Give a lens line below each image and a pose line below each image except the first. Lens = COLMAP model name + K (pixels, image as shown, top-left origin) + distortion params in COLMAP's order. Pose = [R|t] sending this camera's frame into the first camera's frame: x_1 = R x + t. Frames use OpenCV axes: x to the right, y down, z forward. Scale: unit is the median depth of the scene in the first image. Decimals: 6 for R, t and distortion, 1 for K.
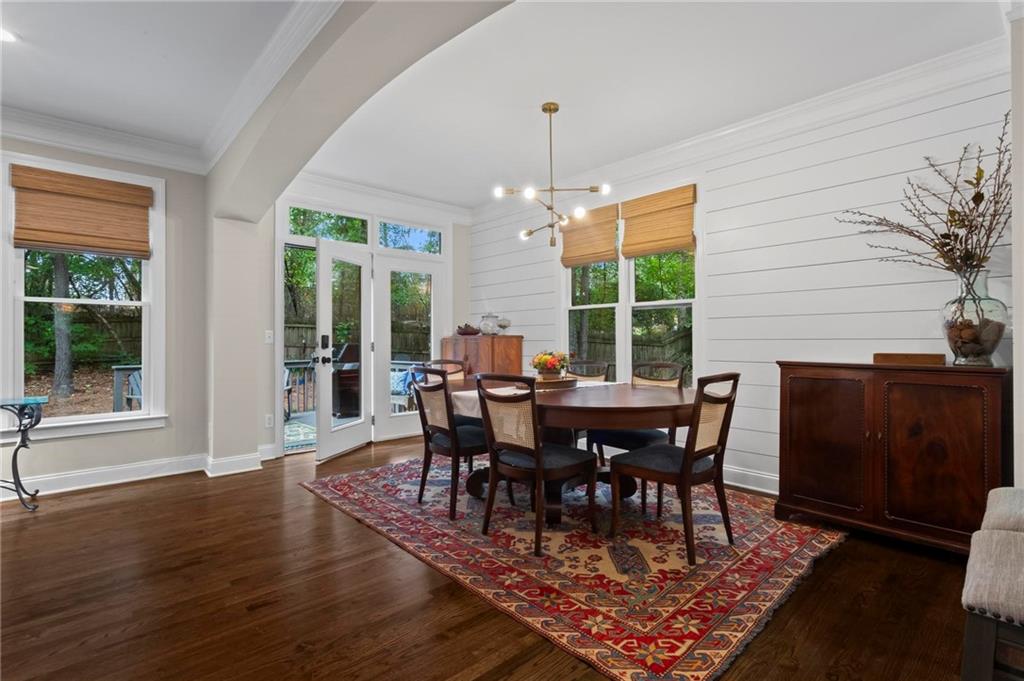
lens RADIAL K [[488.7, 0, 505.2], [0, 488.7, 336.9], [0, 0, 1]] dist [-0.003546, -0.000483]
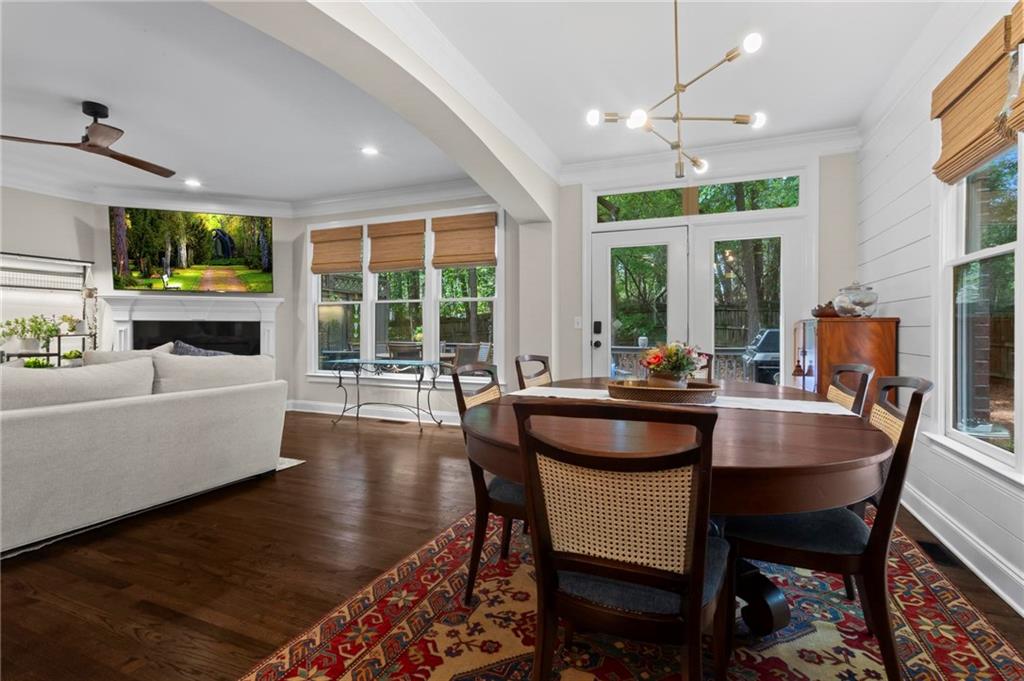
lens RADIAL K [[488.7, 0, 510.5], [0, 488.7, 334.3], [0, 0, 1]] dist [-0.003546, -0.000483]
pose [[0.423370, 0.014534, -0.905840, 0.777245], [0.005023, 0.999818, 0.018389, 0.007422], [0.905943, -0.012335, 0.423220, 0.721292]]
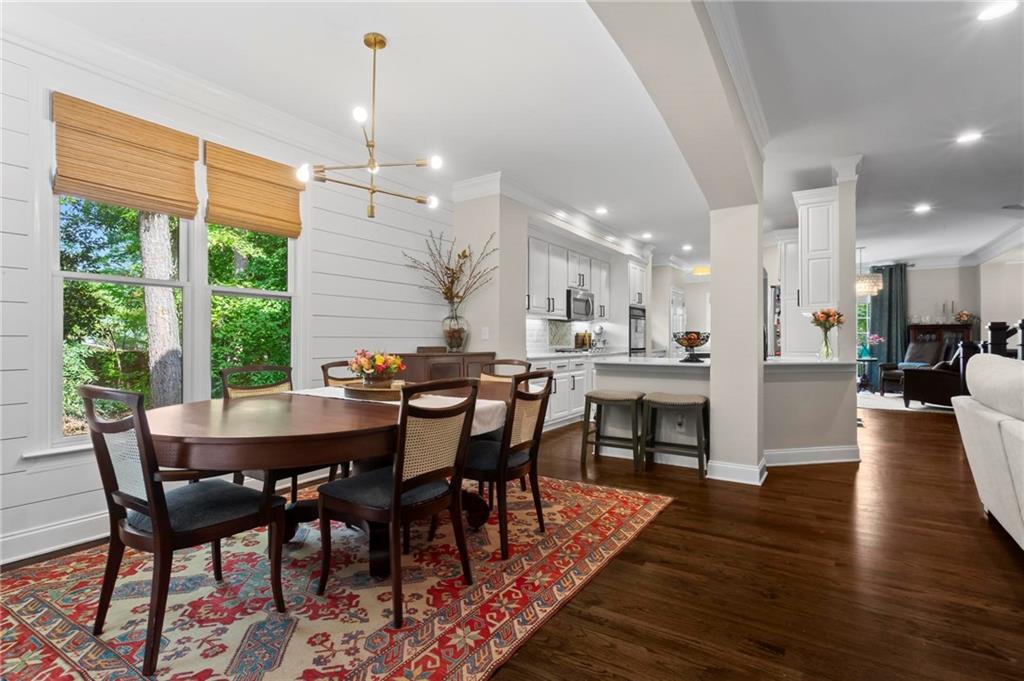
lens RADIAL K [[488.7, 0, 512.9], [0, 488.7, 342.2], [0, 0, 1]] dist [-0.003546, -0.000483]
pose [[-0.253654, 0.000104, 0.967295, -0.966841], [-0.005579, 0.999983, -0.001571, 0.020469], [-0.967279, -0.005795, -0.253649, 1.319135]]
